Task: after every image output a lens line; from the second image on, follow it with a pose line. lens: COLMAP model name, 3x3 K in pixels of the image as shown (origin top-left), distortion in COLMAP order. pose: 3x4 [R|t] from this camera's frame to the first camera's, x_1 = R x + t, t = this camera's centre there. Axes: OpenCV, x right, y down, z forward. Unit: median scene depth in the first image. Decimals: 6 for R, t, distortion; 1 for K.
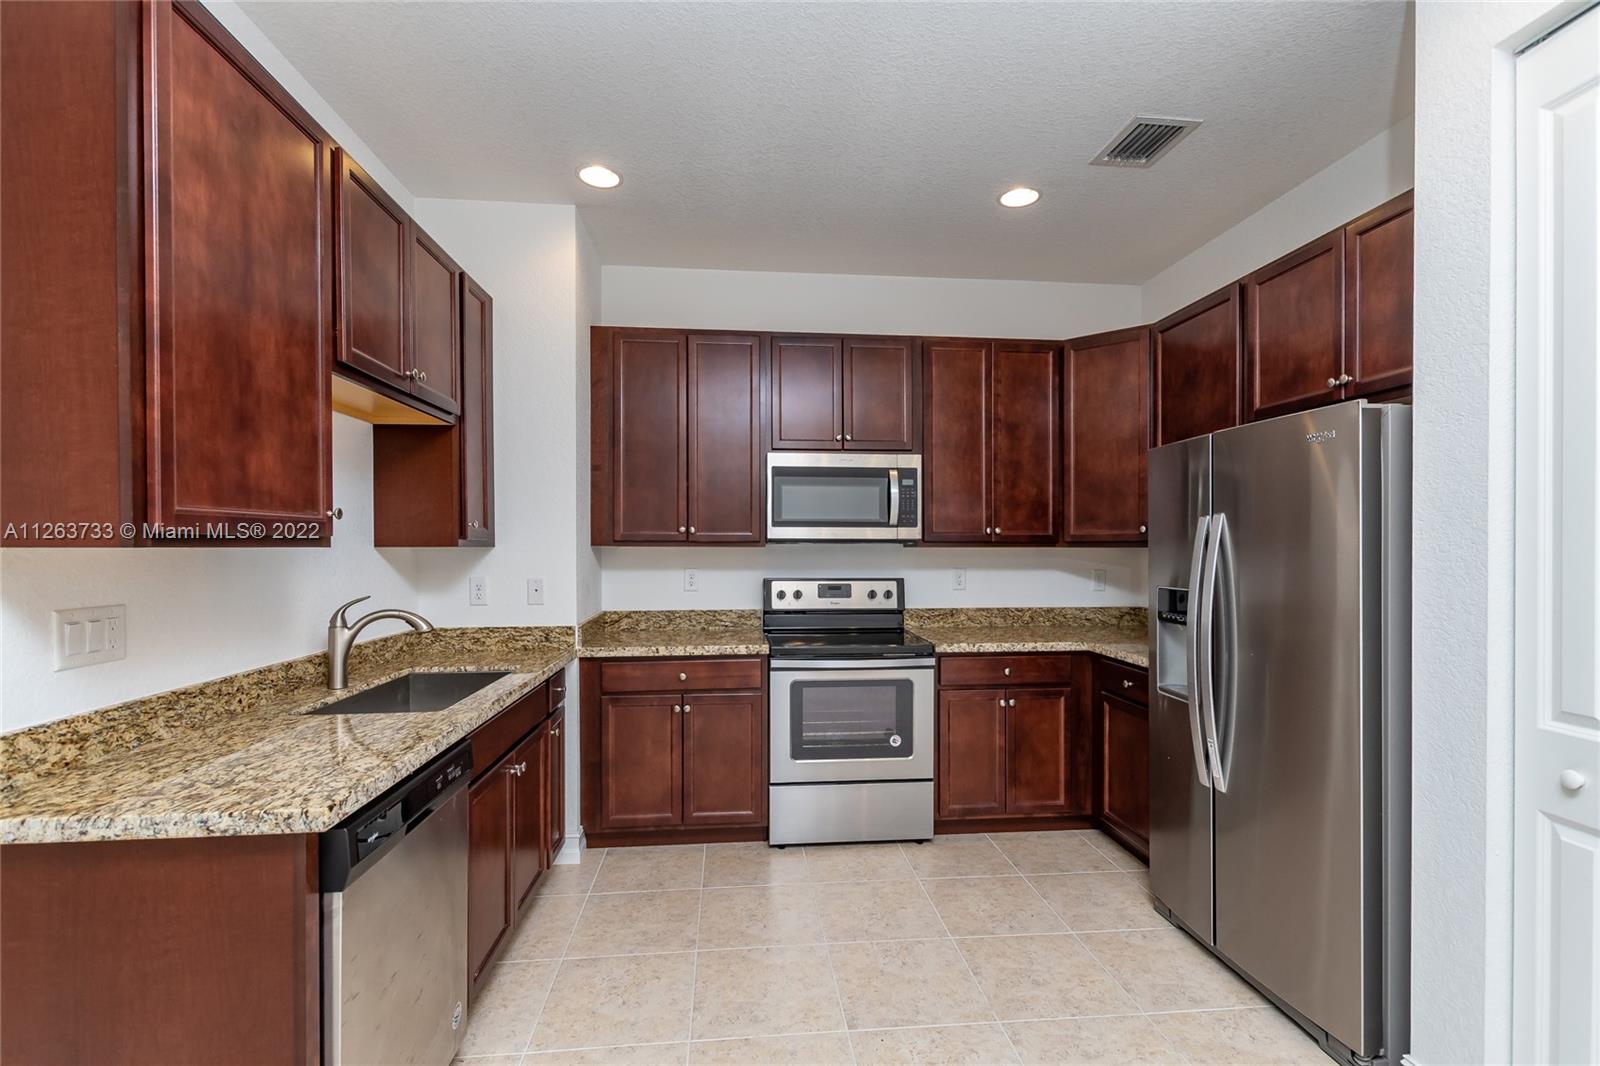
lens RADIAL K [[707.6, 0, 795.3], [0, 707.6, 549.1], [0, 0, 1]] dist [0.002804, -0.000981]
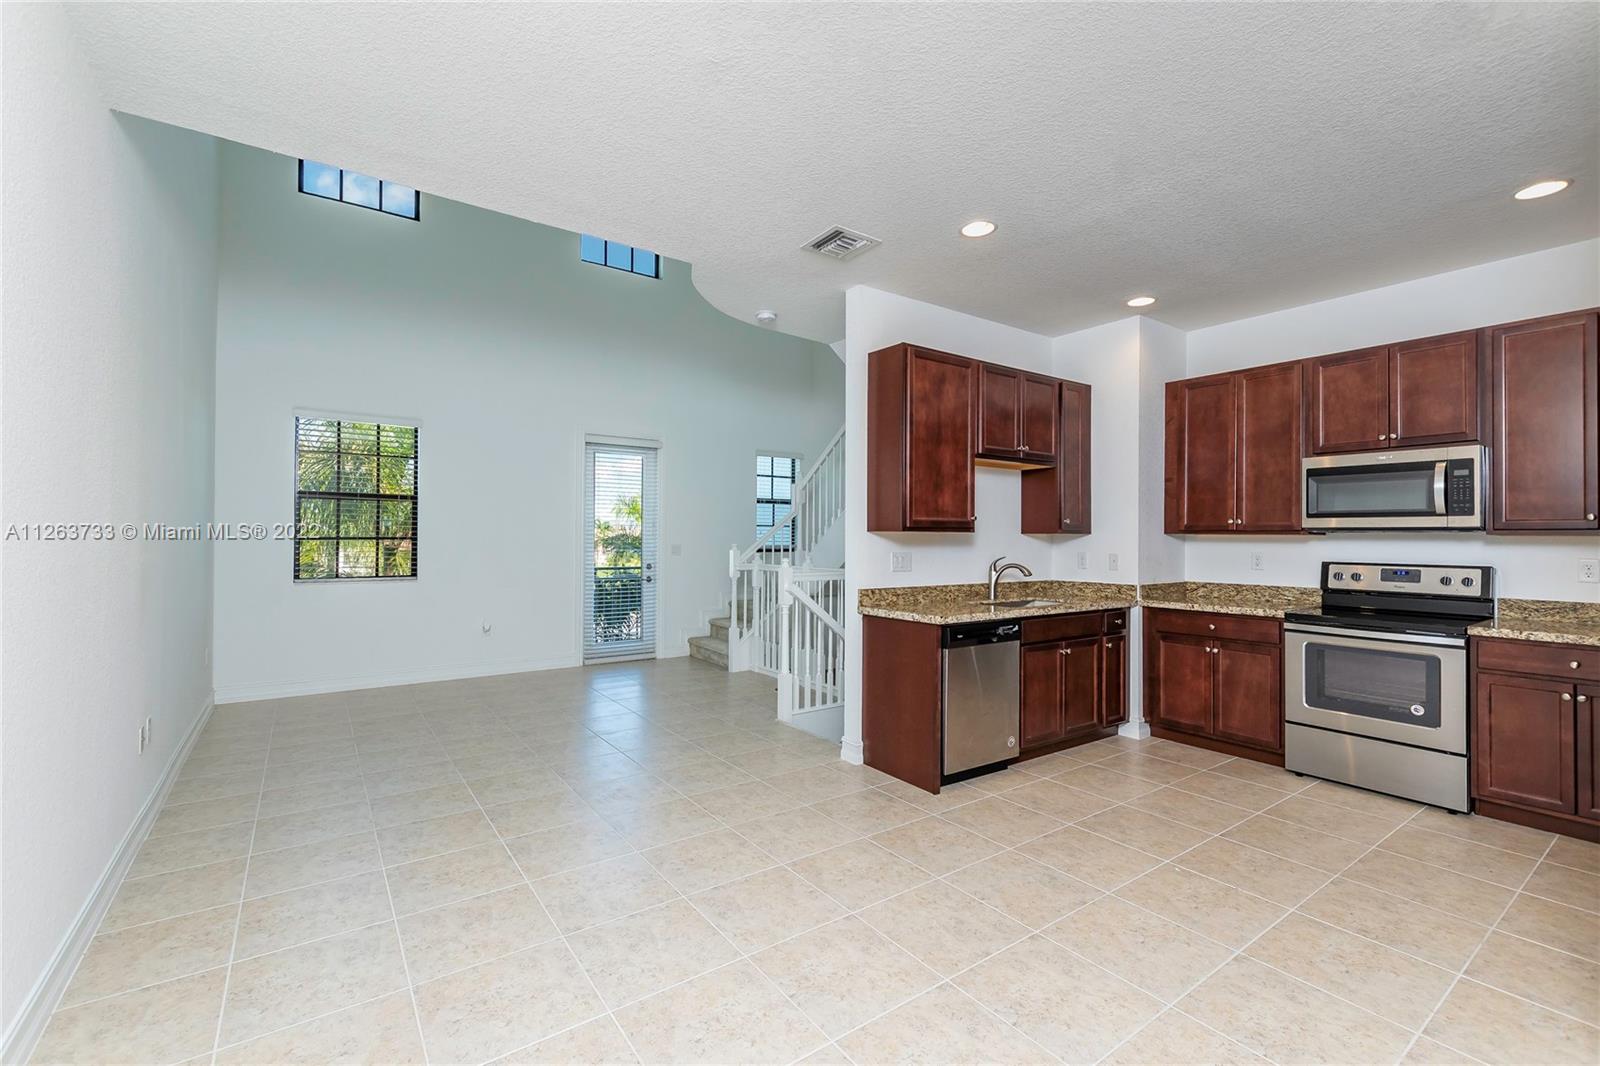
lens RADIAL K [[707.6, 0, 785.0], [0, 707.6, 542.3], [0, 0, 1]] dist [0.002804, -0.000981]
pose [[0.483962, 0.009539, -0.875037, 0.627762], [-0.010337, 0.999933, 0.005184, 0.014006], [0.875028, 0.006536, 0.484029, -0.396822]]
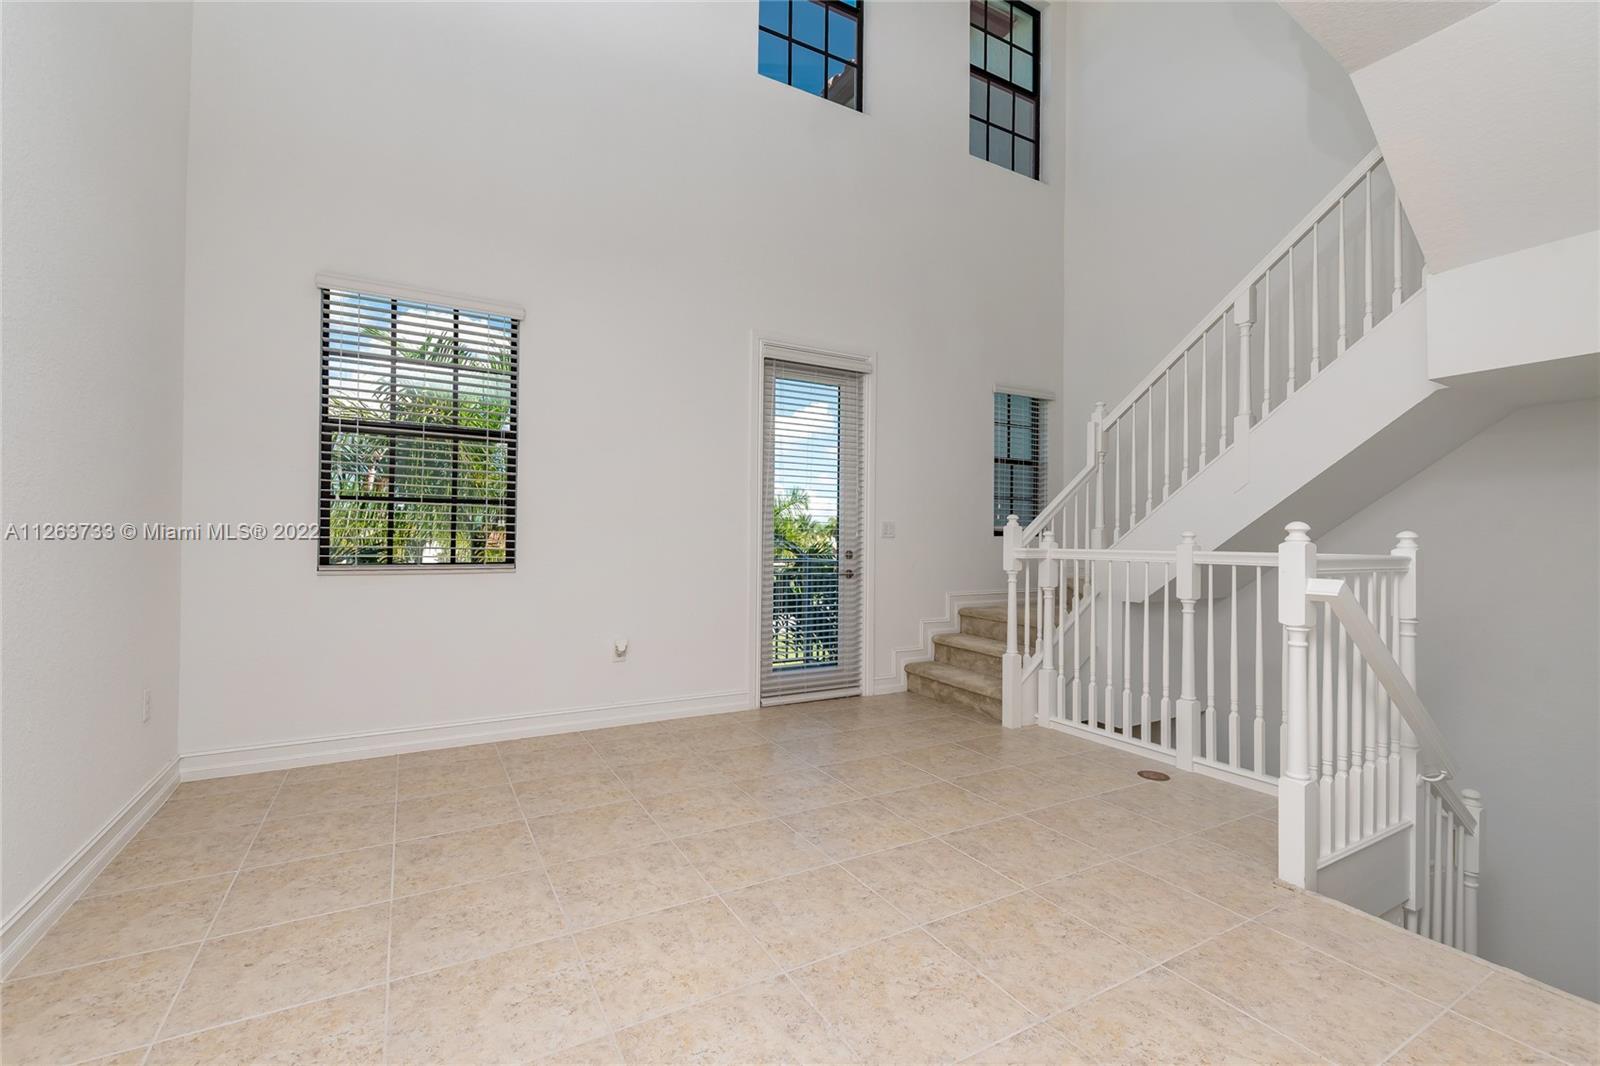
lens RADIAL K [[707.6, 0, 794.0], [0, 707.6, 537.6], [0, 0, 1]] dist [0.002804, -0.000981]
pose [[0.398837, 0.003866, -0.917014, -0.343281], [-0.014506, 0.999893, -0.002093, 0.083163], [0.916907, 0.014137, 0.398851, -0.383913]]
